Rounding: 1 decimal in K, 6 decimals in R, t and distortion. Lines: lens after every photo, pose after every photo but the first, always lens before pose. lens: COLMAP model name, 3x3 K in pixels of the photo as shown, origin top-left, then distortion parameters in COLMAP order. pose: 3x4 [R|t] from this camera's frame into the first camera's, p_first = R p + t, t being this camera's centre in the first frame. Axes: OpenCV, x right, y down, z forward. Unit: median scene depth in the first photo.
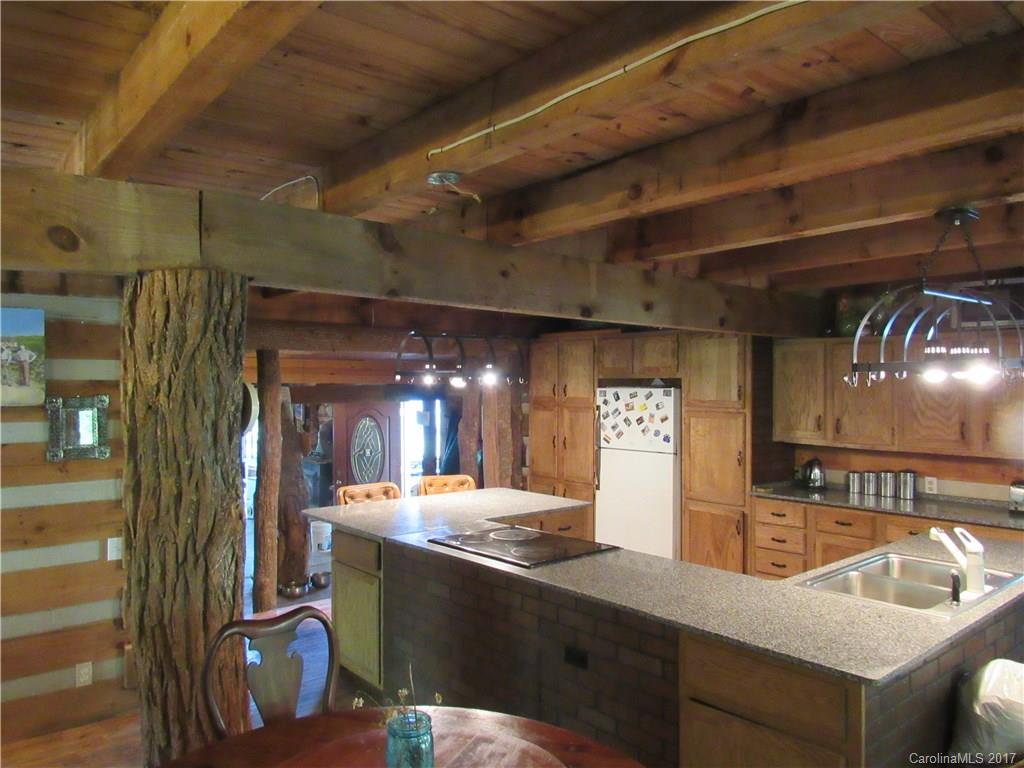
lens RADIAL K [[735.8, 0, 511.5], [0, 735.8, 385.1], [0, 0, 1]] dist [-0.027056, 0.007545]
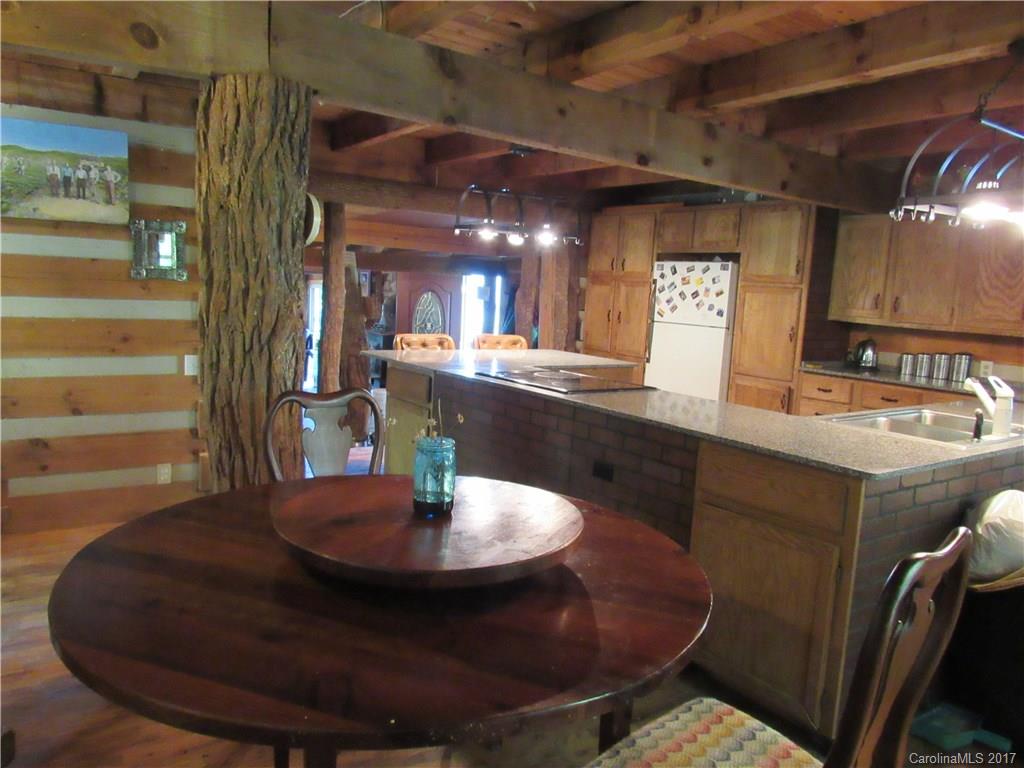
lens RADIAL K [[735.8, 0, 510.8], [0, 735.8, 385.8], [0, 0, 1]] dist [-0.027056, 0.007545]
pose [[0.994363, 0.065005, -0.083767, 0.027451], [-0.053624, 0.989852, 0.131595, 0.086982], [0.091471, -0.126361, 0.987758, -0.045215]]
